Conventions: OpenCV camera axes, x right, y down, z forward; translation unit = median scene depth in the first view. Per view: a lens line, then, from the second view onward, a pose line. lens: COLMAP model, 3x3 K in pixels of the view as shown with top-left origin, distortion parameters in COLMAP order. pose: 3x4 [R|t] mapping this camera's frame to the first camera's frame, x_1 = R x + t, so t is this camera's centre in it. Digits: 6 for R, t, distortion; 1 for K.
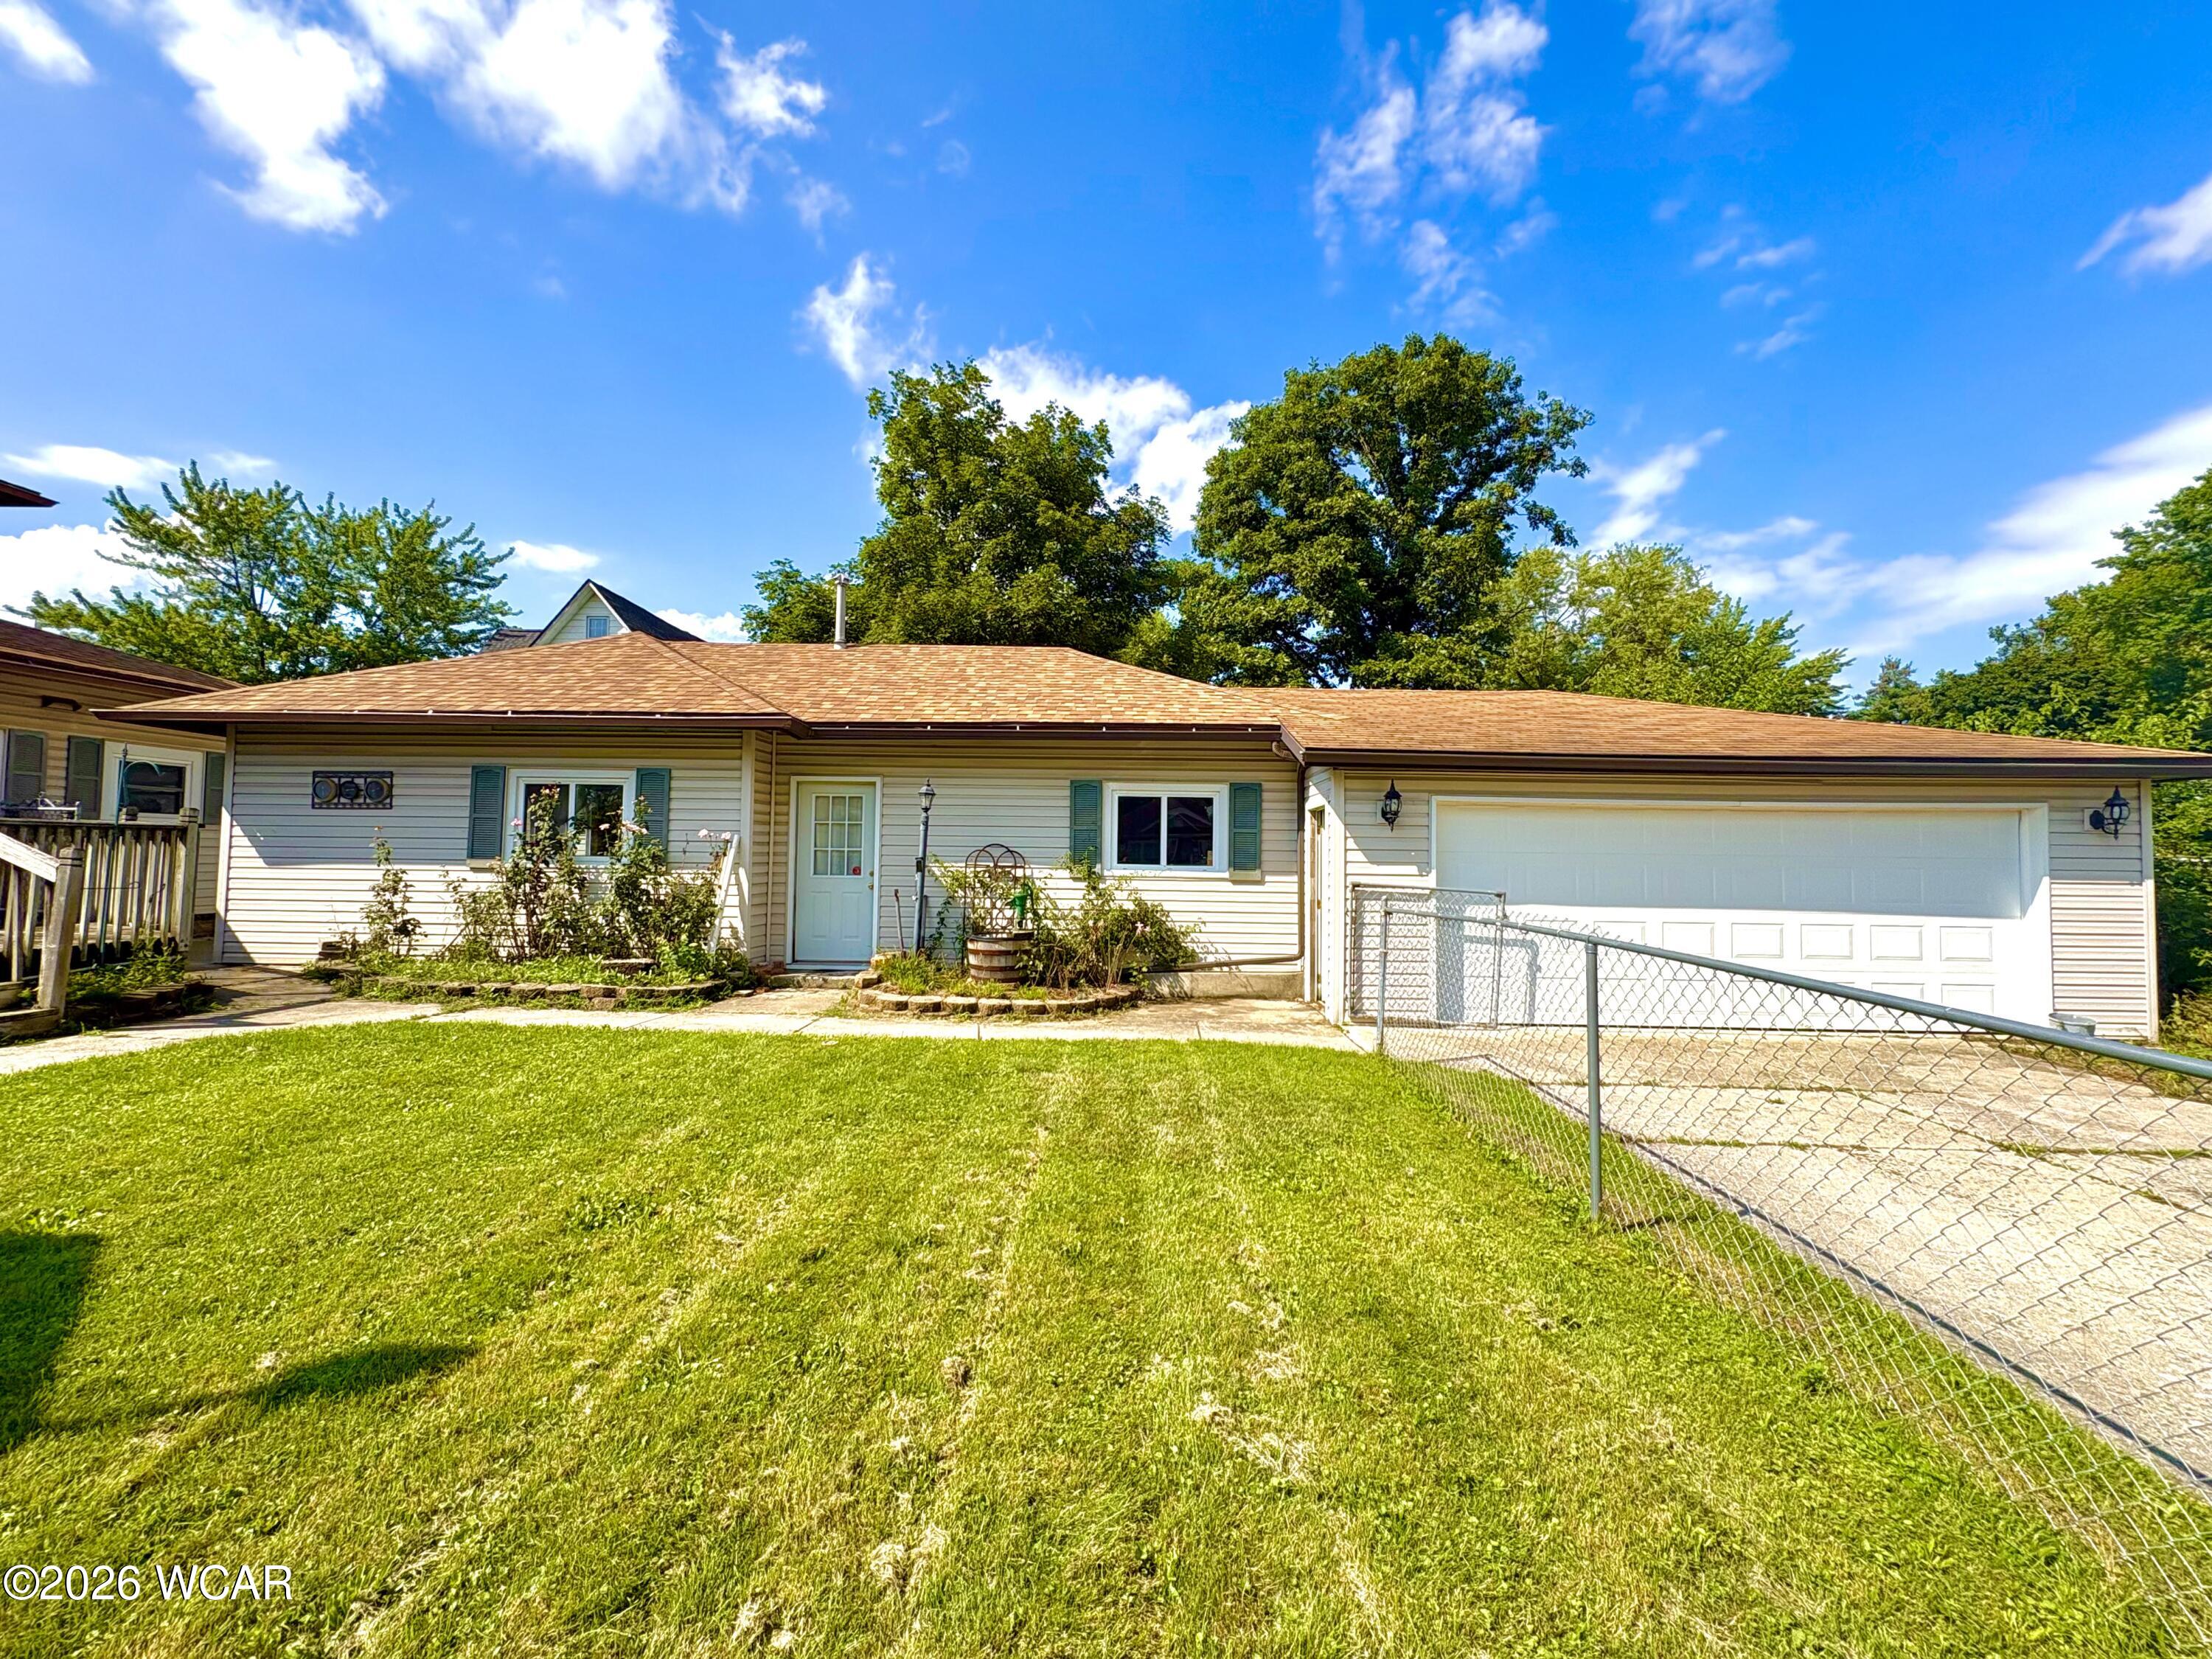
lens RADIAL K [[882.8, 0, 1104.4], [0, 882.8, 838.4], [0, 0, 1]] dist [0.000356, 0.000937]
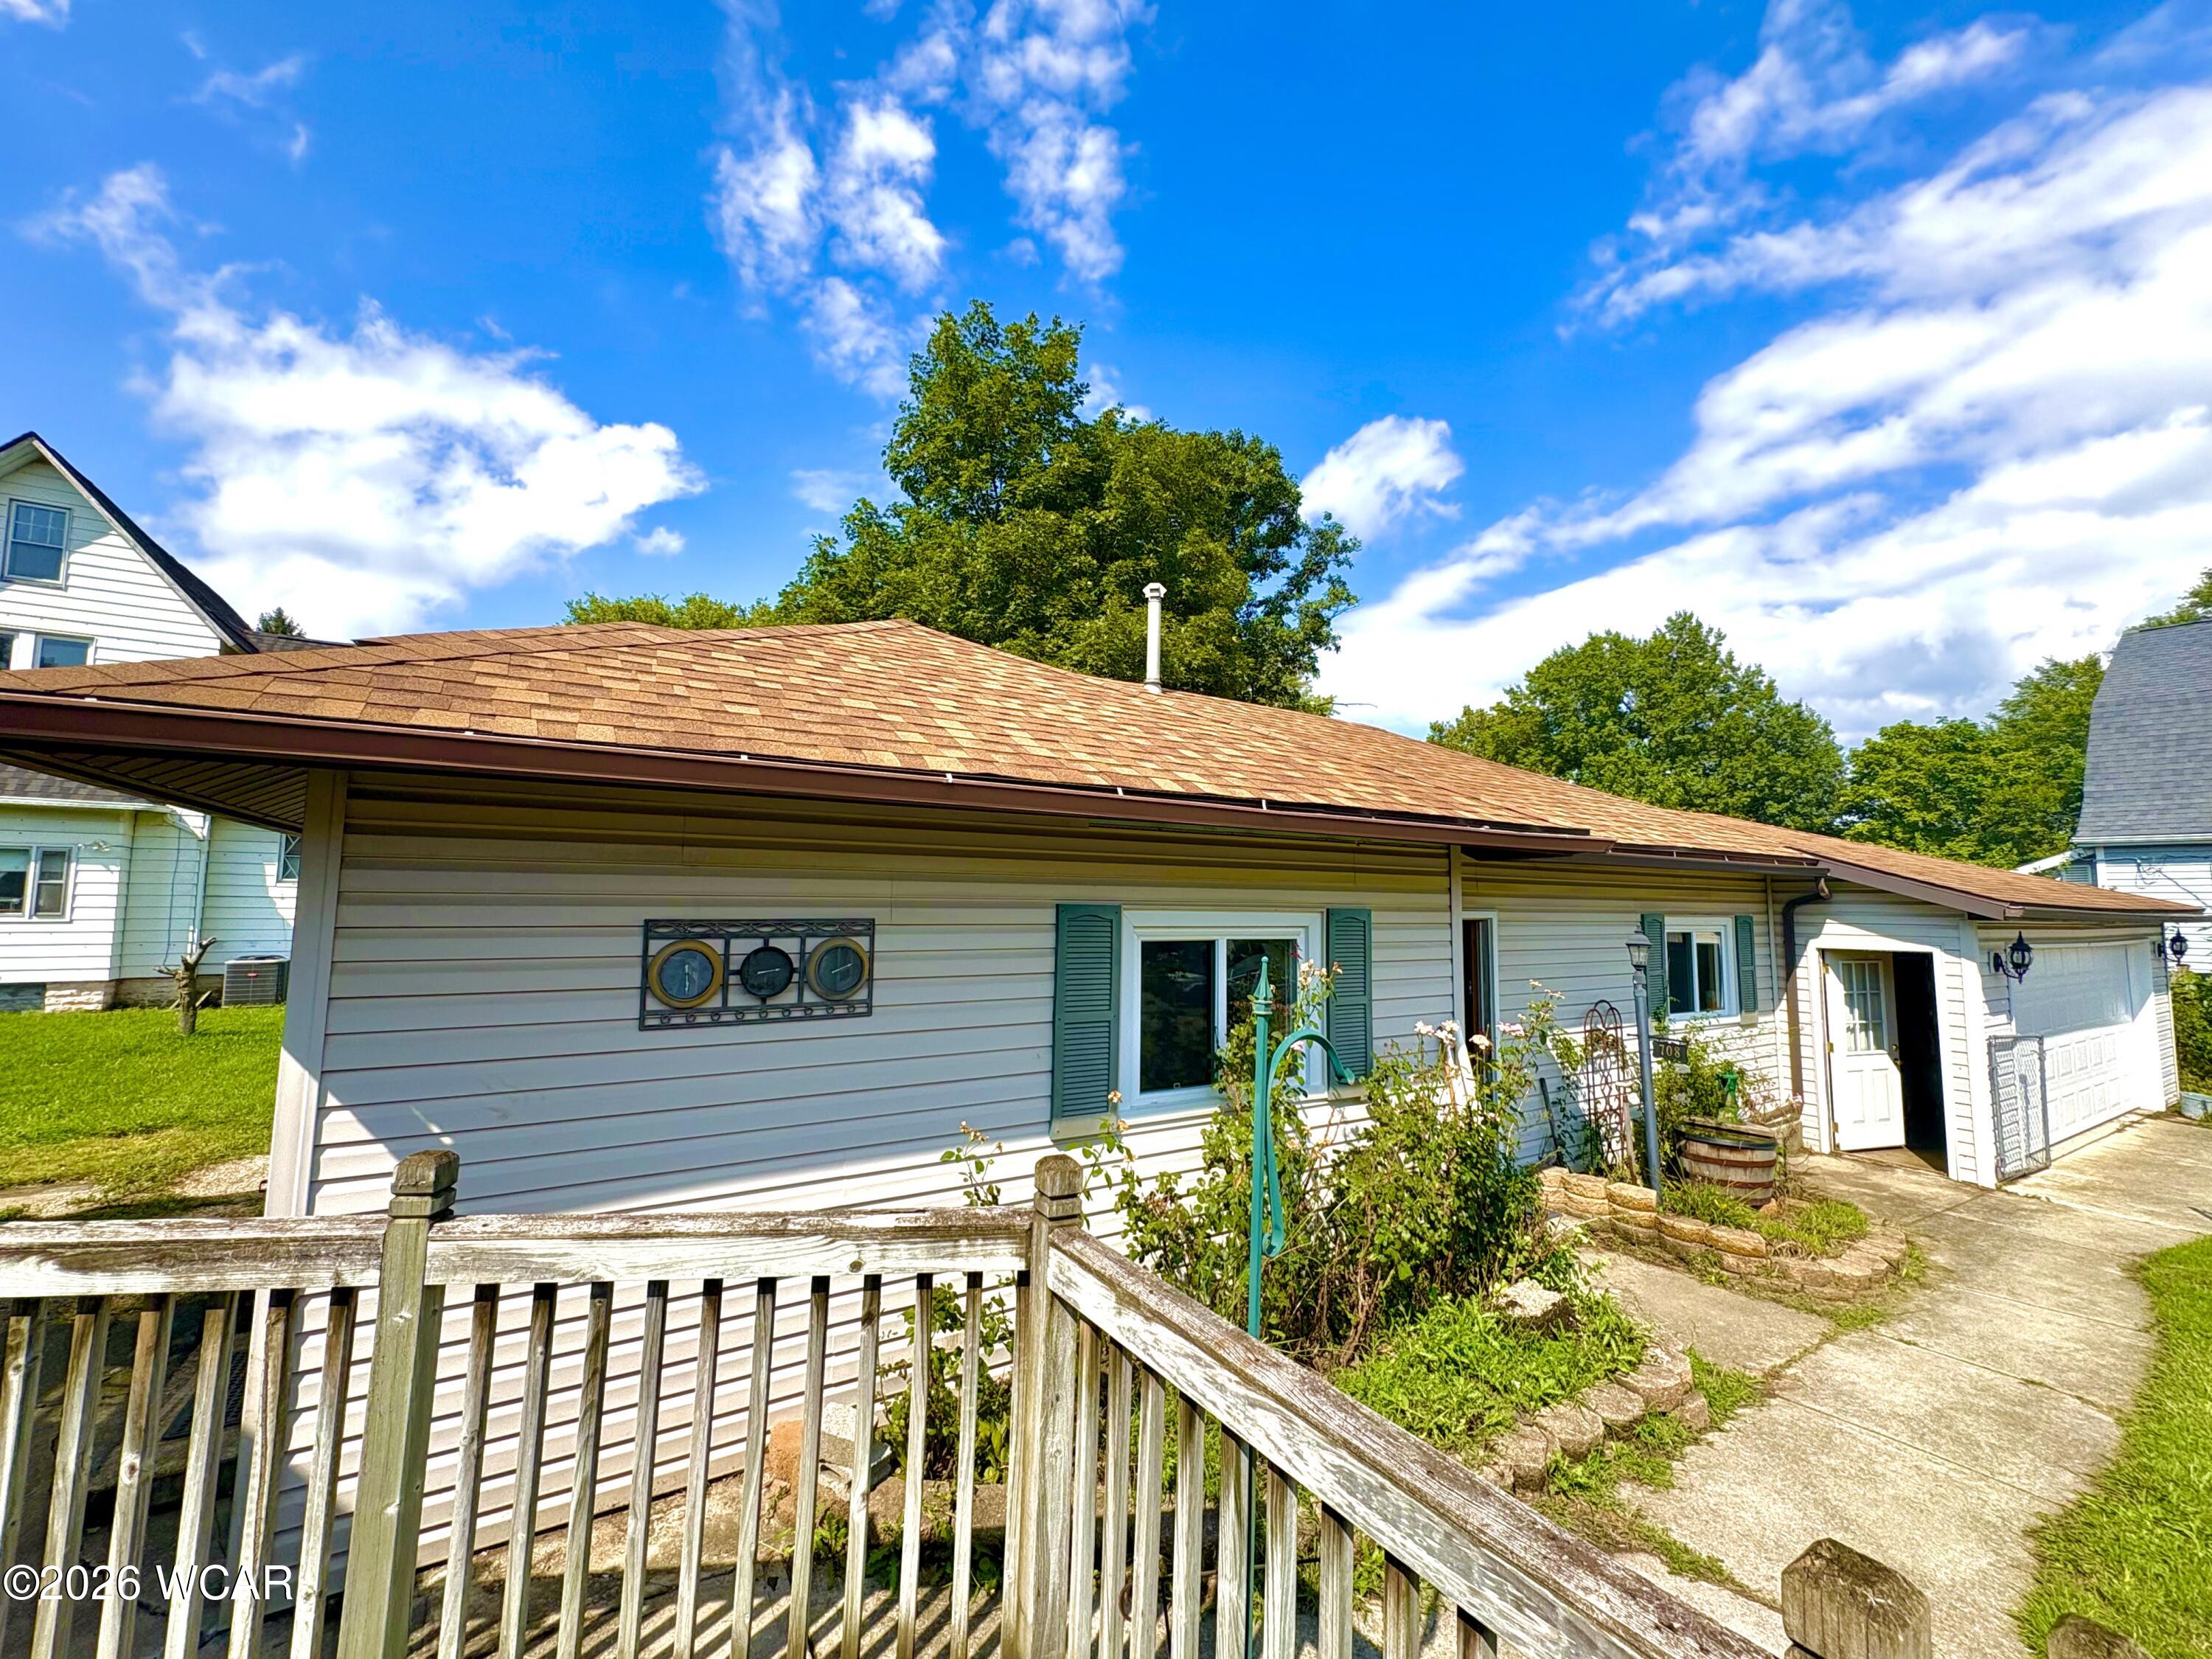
lens RADIAL K [[882.8, 0, 1104.4], [0, 882.8, 838.4], [0, 0, 1]] dist [0.000356, 0.000937]
pose [[0.841867, 0.036608, 0.538441, -0.888120], [-0.013348, 0.998804, -0.047037, -0.089847], [-0.539519, 0.032412, 0.841349, 0.583502]]
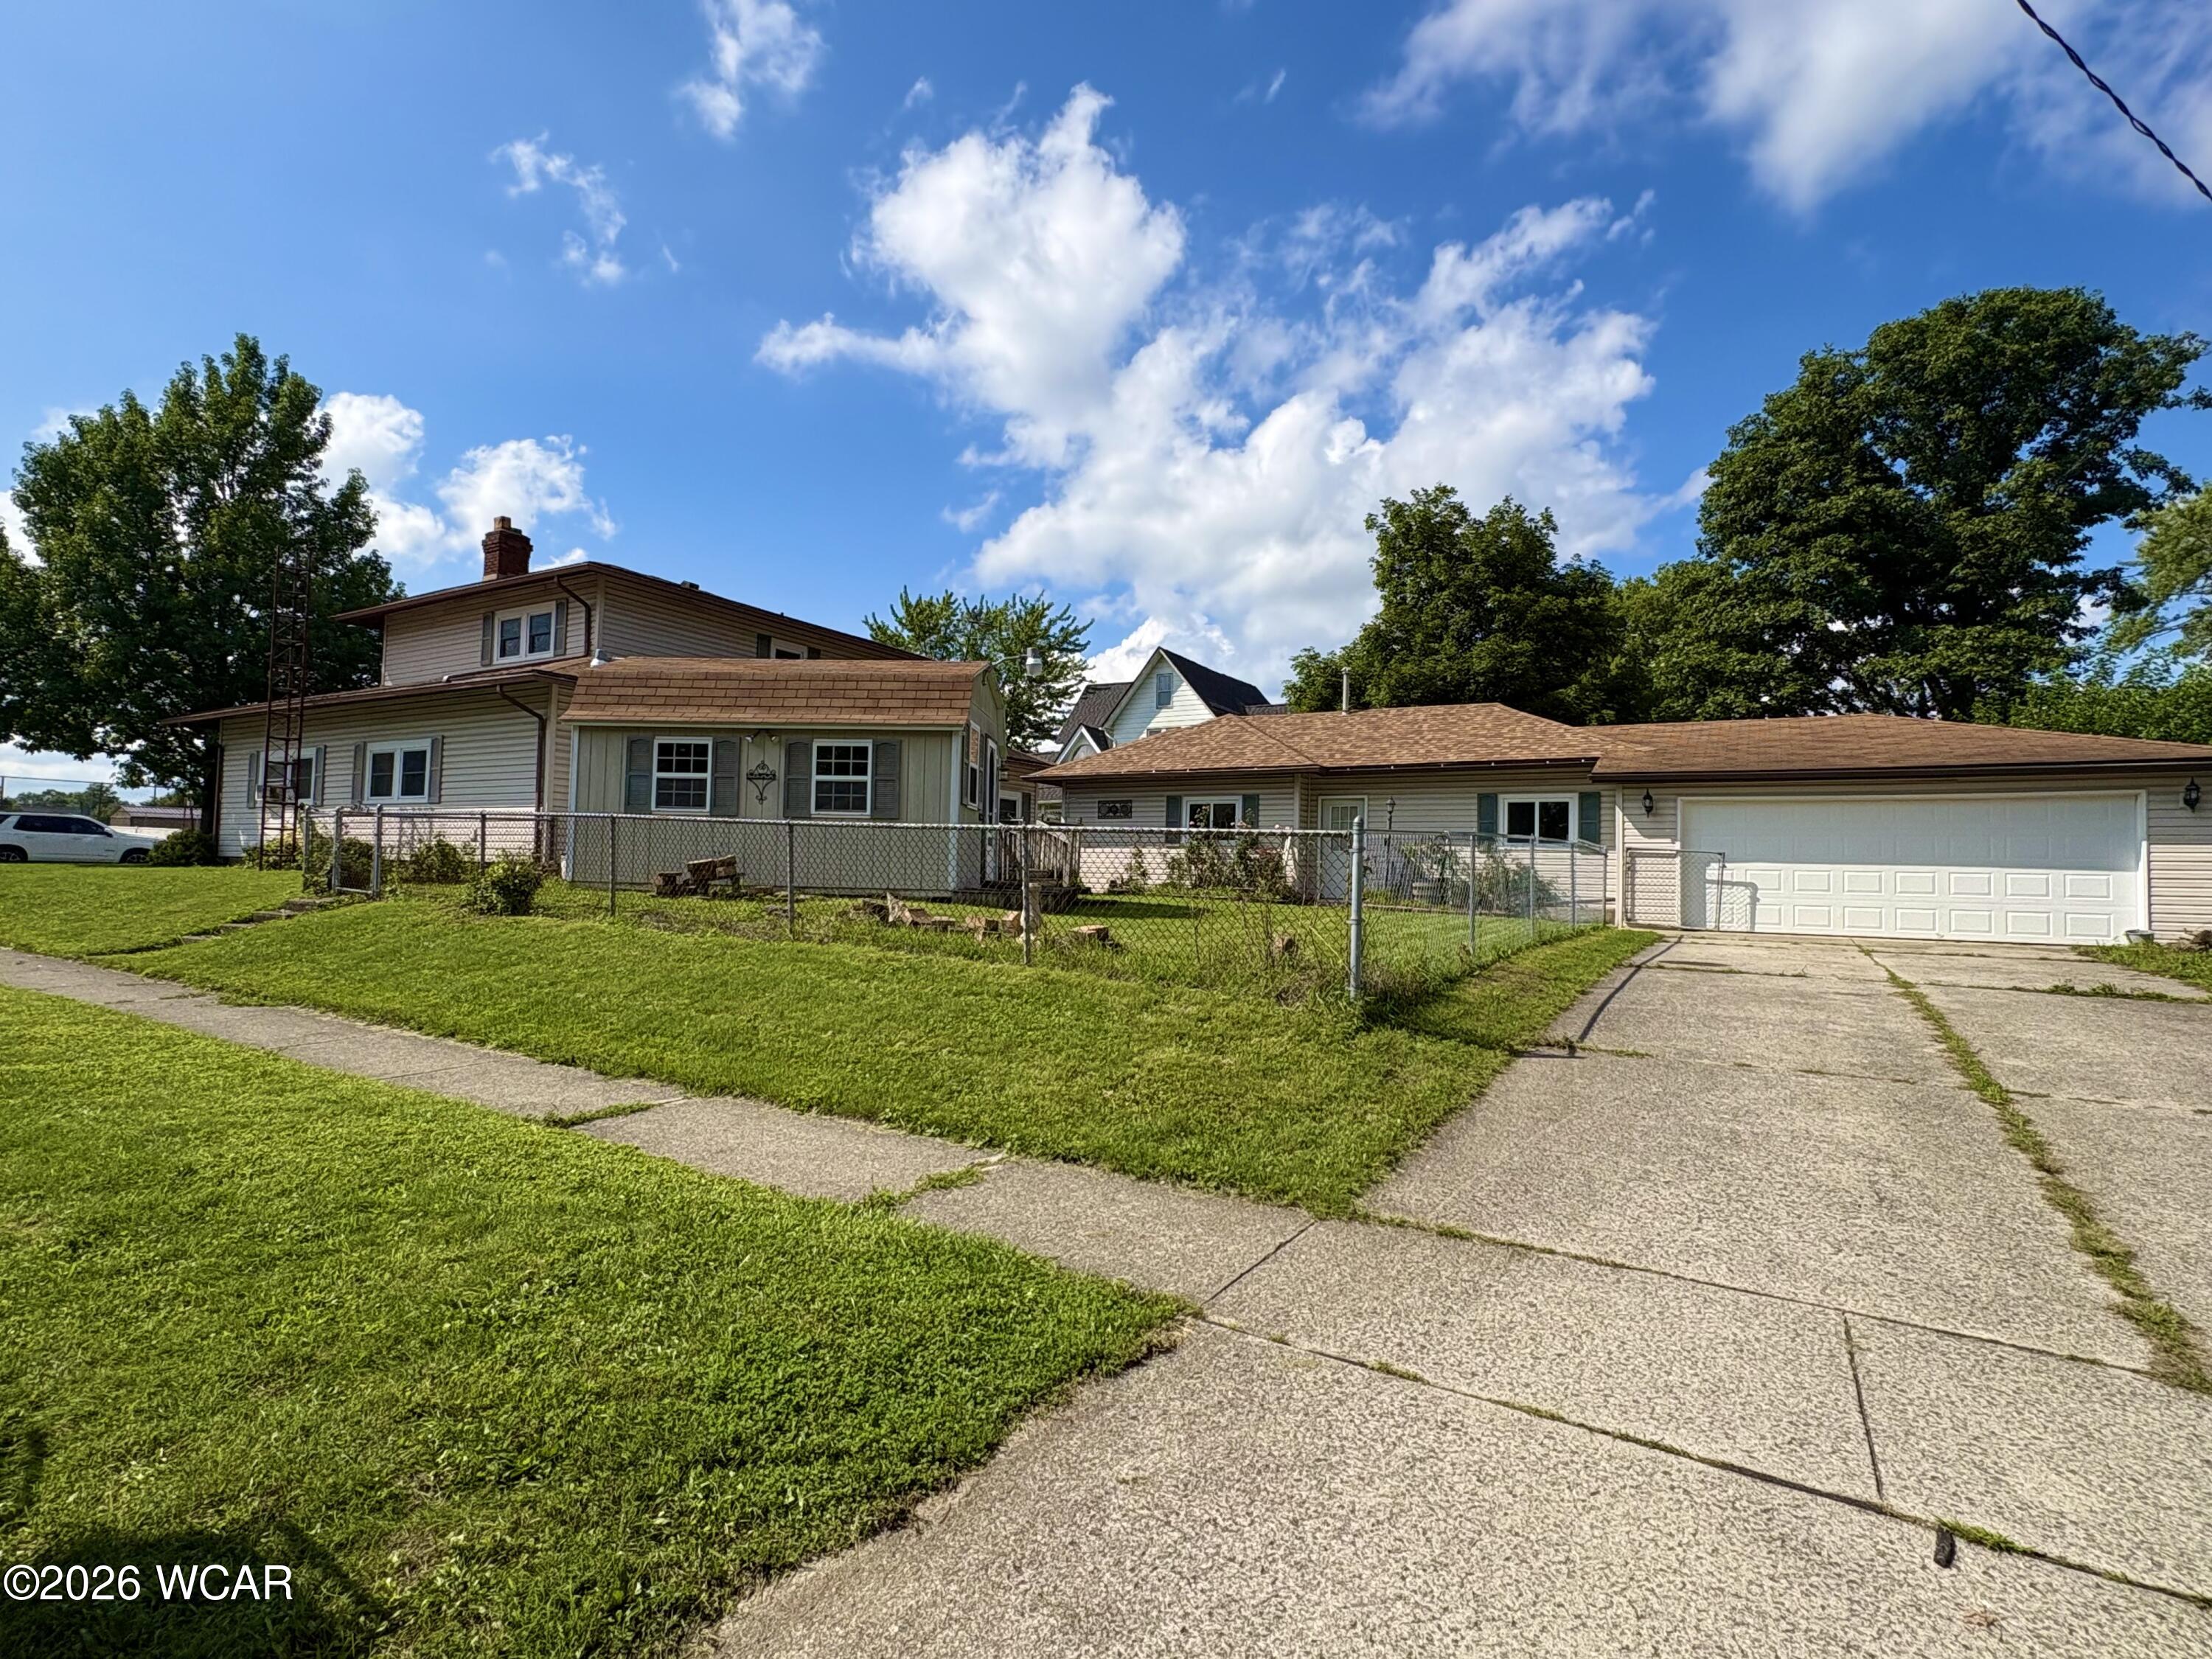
lens RADIAL K [[1097.2, 0, 1104.2], [0, 1097.2, 793.7], [0, 0, 1]] dist [-0.000055, 0.000008]
pose [[0.867722, -0.031393, -0.496057, 0.383164], [-0.001083, 0.997882, -0.065045, 0.071605], [0.497048, 0.056978, 0.865850, -1.178265]]
